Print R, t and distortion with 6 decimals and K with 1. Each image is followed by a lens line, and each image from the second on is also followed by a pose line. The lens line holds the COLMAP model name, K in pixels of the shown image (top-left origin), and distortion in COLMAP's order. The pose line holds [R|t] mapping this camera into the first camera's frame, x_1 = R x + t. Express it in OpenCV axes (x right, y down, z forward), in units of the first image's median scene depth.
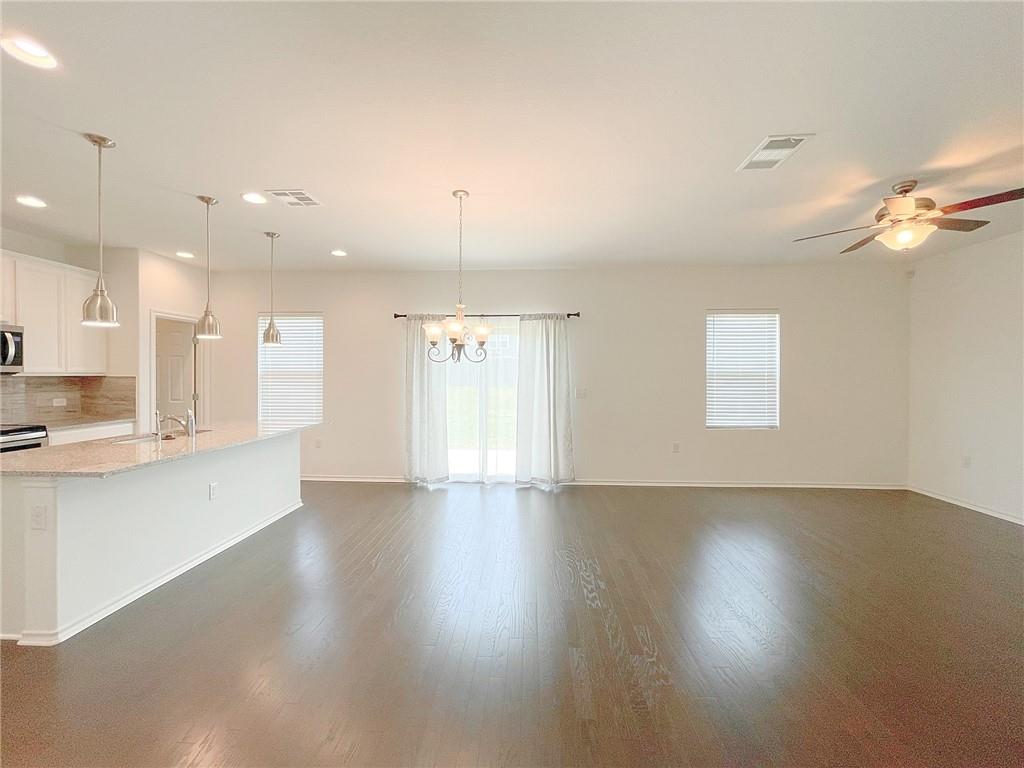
lens RADIAL K [[426.3, 0, 508.7], [0, 426.3, 378.8], [0, 0, 1]] dist [0.002737, 0.001113]
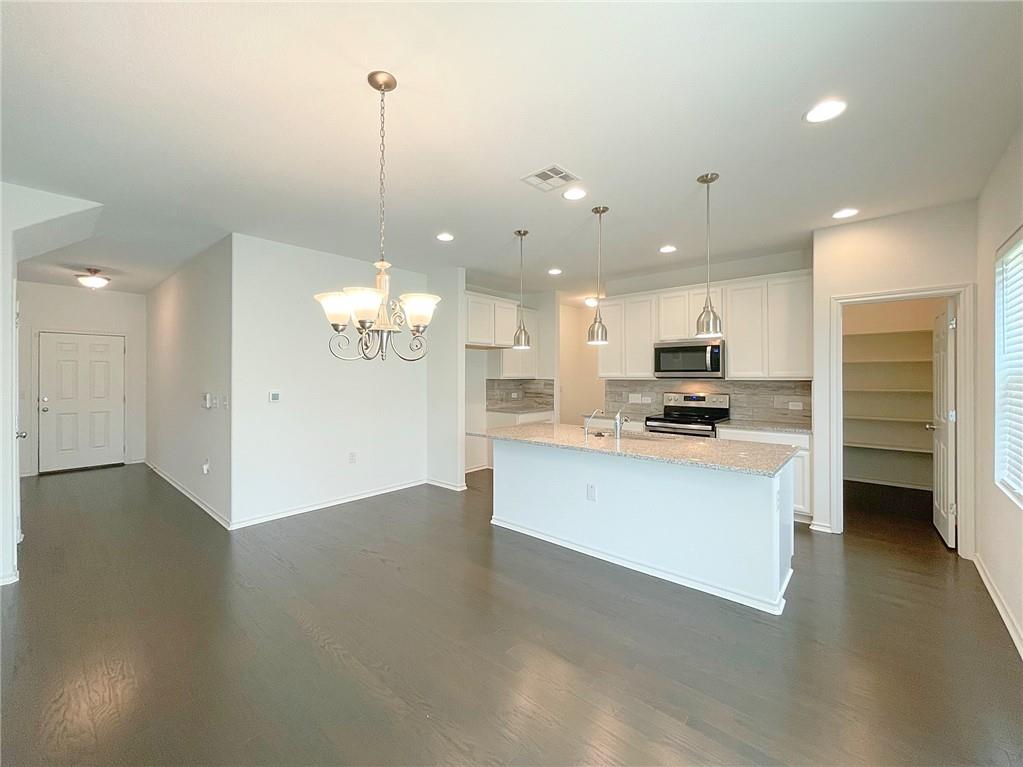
lens RADIAL K [[425.9, 0, 488.3], [0, 425.9, 376.6], [0, 0, 1]] dist [0.002737, 0.001113]
pose [[-0.646238, -0.009524, -0.763076, 0.187613], [-0.012403, 0.999921, -0.001976, -0.003819], [0.763035, 0.008188, -0.646305, 1.064498]]
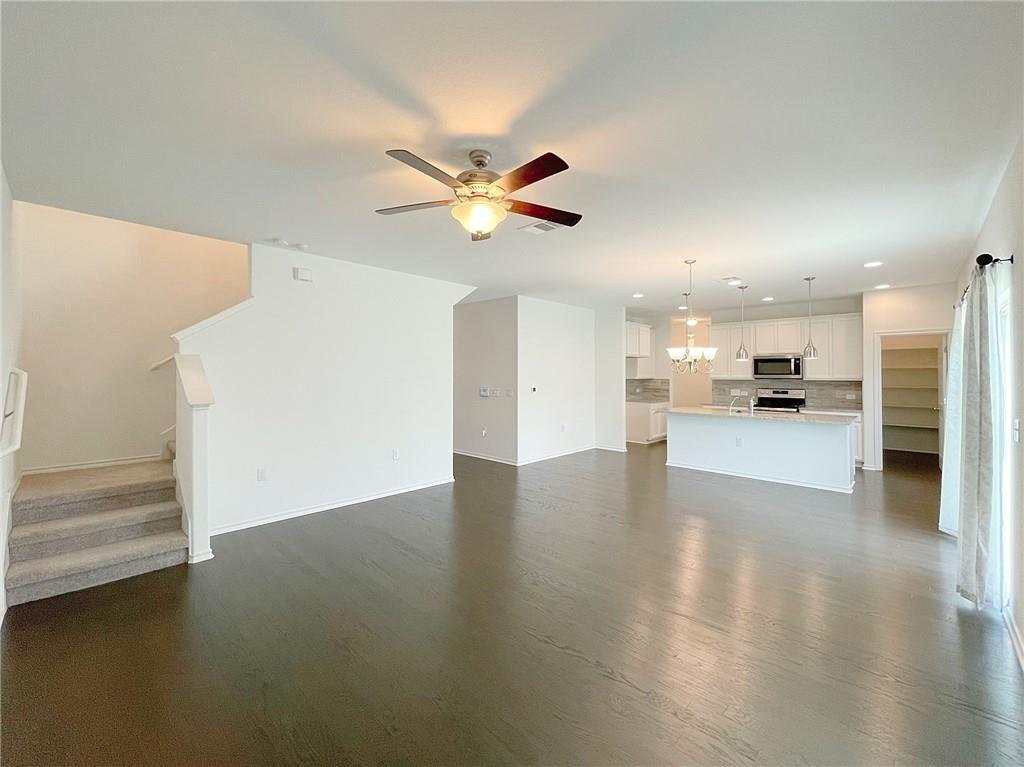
lens RADIAL K [[426.3, 0, 499.4], [0, 426.3, 369.5], [0, 0, 1]] dist [0.002737, 0.001113]
pose [[-0.674556, -0.018542, -0.737991, 1.001489], [-0.013971, 0.999826, -0.012351, -0.009177], [0.738091, 0.001979, -0.674698, 1.075116]]
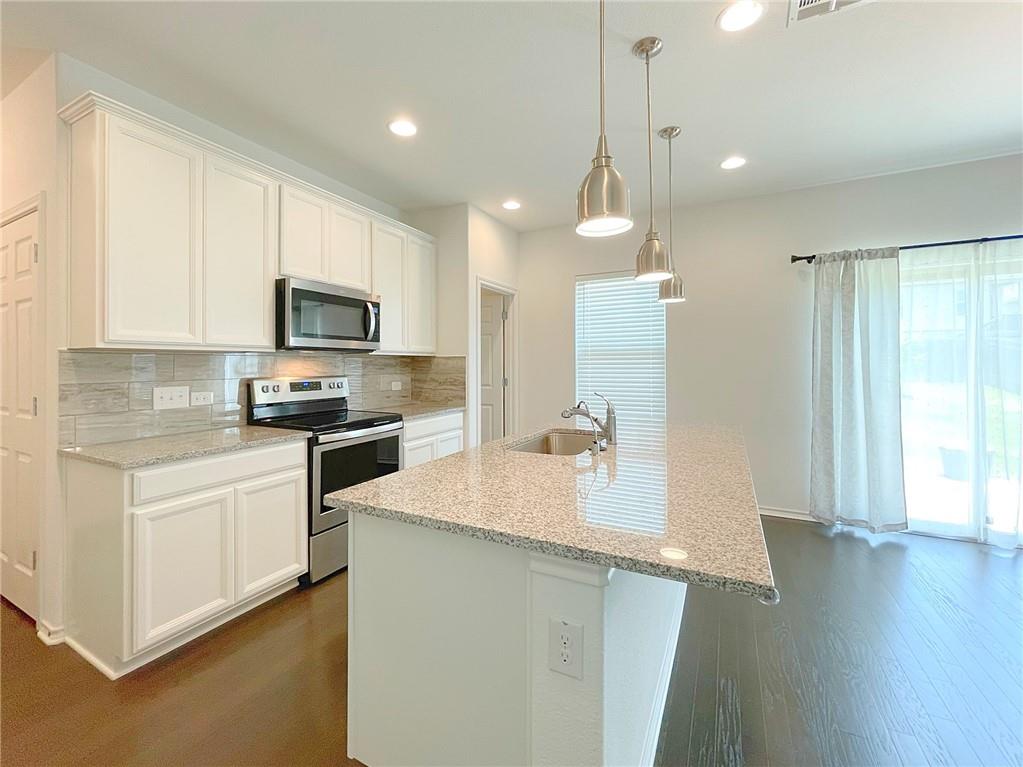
lens RADIAL K [[425.9, 0, 499.0], [0, 425.9, 366.6], [0, 0, 1]] dist [0.002737, 0.001113]
pose [[0.908124, -0.004761, -0.418674, -0.470160], [0.002956, 0.999983, -0.004961, 0.018933], [0.418691, 0.003267, 0.908123, 0.277067]]
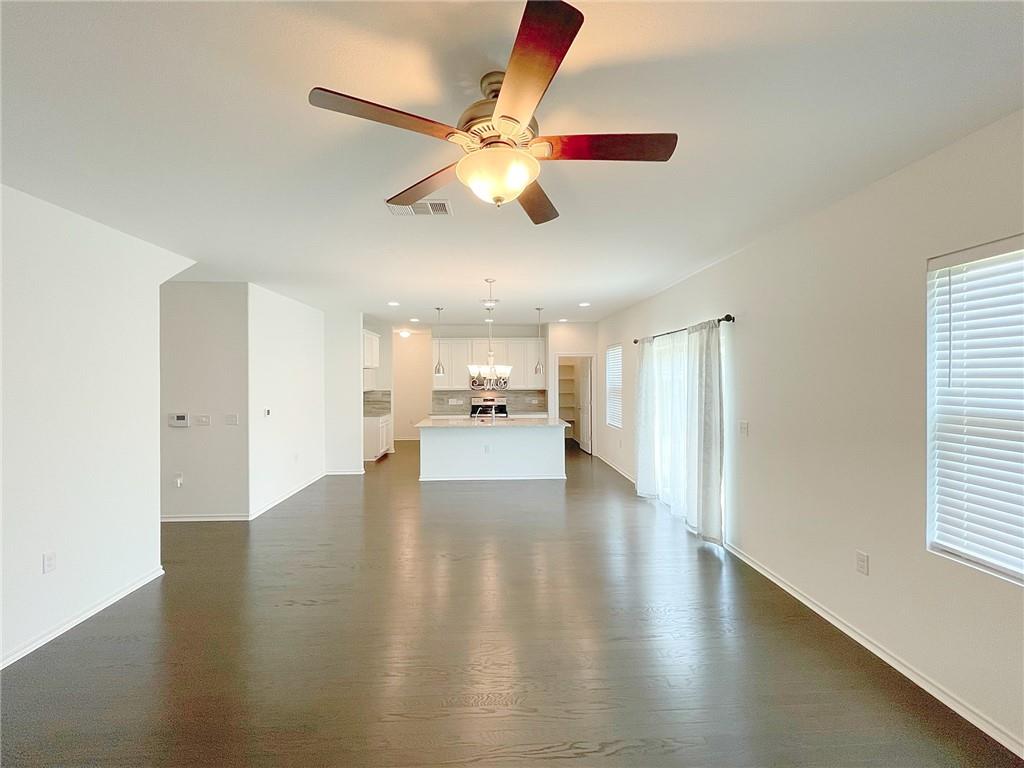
lens RADIAL K [[426.3, 0, 510.6], [0, 426.3, 378.2], [0, 0, 1]] dist [0.002737, 0.001113]
pose [[0.083179, -0.010748, -0.996477, 0.982132], [-0.001105, 0.999940, -0.010878, -0.037104], [0.996534, 0.002005, 0.083162, 0.687522]]
